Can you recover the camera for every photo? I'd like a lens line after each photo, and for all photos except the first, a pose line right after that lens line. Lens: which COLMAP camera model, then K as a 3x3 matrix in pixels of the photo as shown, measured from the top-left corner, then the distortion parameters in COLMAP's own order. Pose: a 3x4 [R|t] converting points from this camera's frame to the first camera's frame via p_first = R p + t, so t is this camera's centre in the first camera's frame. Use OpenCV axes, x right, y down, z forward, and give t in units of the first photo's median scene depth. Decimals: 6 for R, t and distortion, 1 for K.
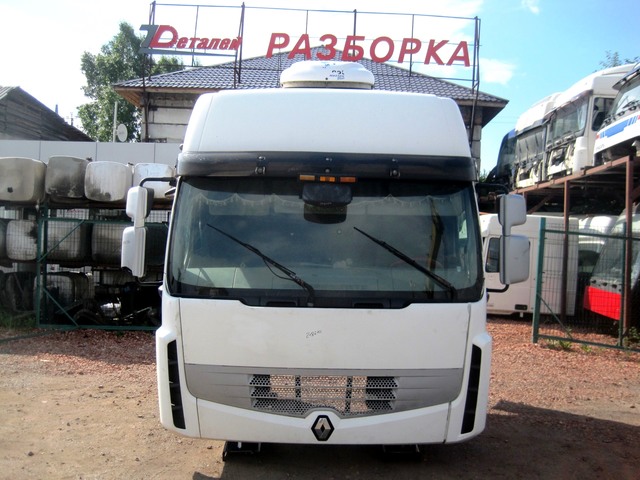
lens RADIAL K [[652.6, 0, 309.3], [0, 652.6, 232.8], [0, 0, 1]] dist [-0.121306, 0.000000]
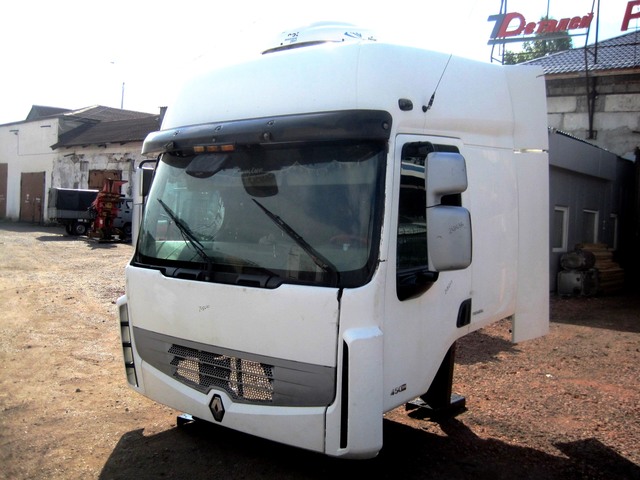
lens RADIAL K [[652.6, 0, 320.4], [0, 652.6, 235.3], [0, 0, 1]] dist [-0.121306, 0.000000]
pose [[0.791939, 0.015292, -0.610409, 0.718838], [-0.011766, 0.999883, 0.009784, 0.033274], [0.610487, -0.000567, 0.792026, 0.327567]]
